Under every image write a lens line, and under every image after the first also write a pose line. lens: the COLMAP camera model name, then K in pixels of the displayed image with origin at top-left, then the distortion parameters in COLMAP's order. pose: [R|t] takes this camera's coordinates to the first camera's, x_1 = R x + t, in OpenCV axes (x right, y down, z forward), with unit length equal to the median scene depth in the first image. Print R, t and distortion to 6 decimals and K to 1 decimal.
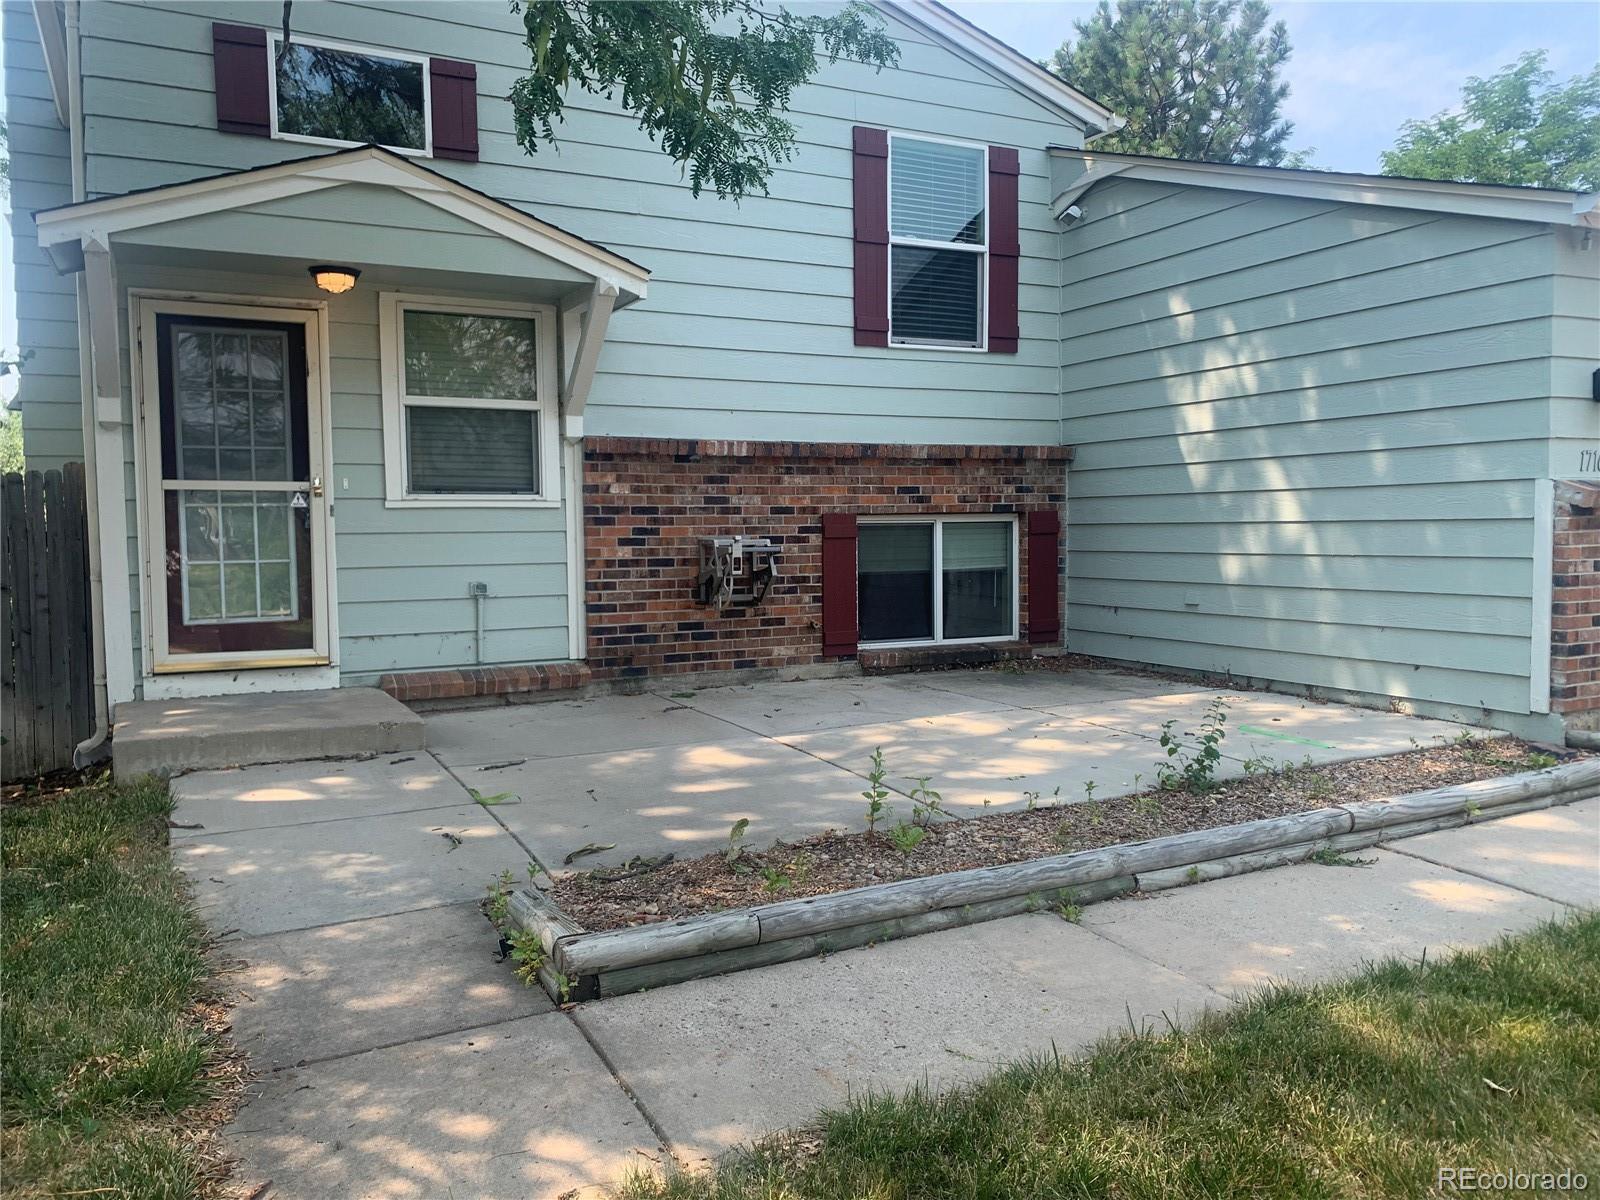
lens RADIAL K [[1226.6, 0, 804.8], [0, 1226.6, 611.3], [0, 0, 1]] dist [0.038790, -0.050842]
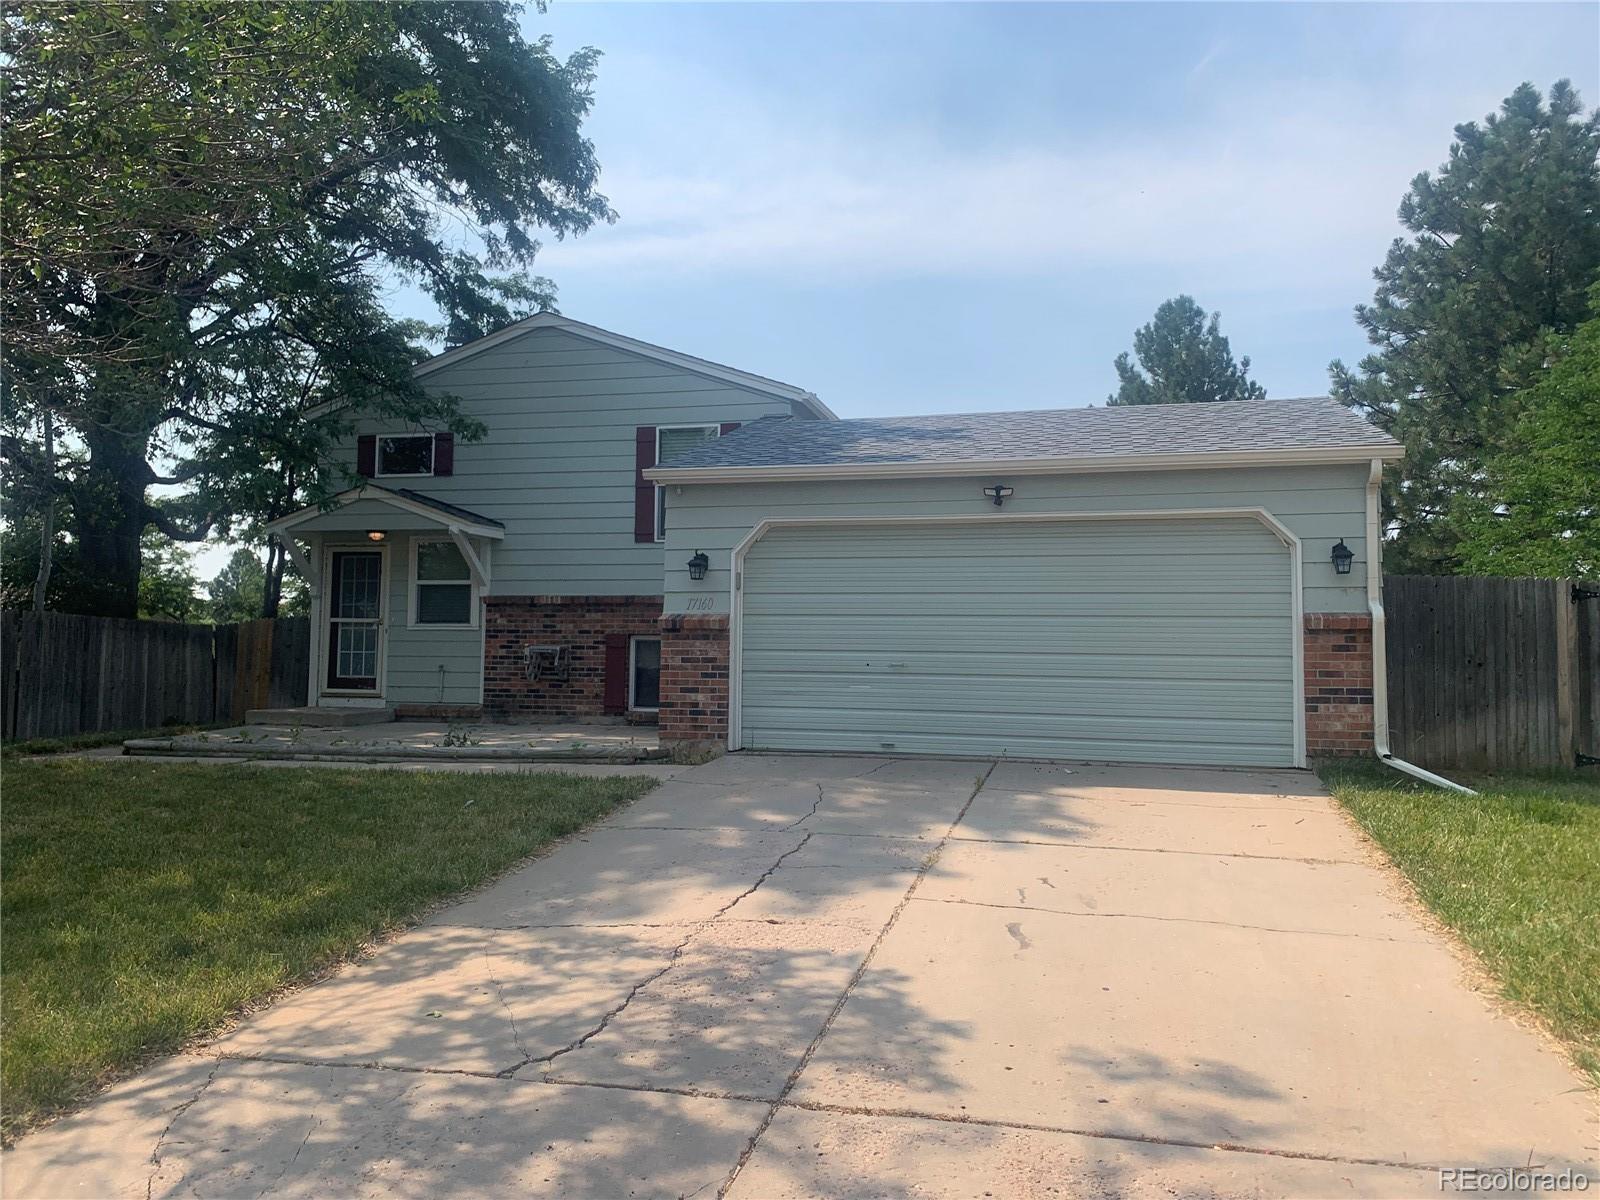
lens RADIAL K [[1226.6, 0, 793.5], [0, 1226.6, 589.1], [0, 0, 1]] dist [0.038790, -0.050842]
pose [[0.755906, -0.020879, -0.654347, 1.531215], [-0.064482, 0.992257, -0.106151, 0.032857], [0.651497, 0.122434, 0.748707, -0.215961]]
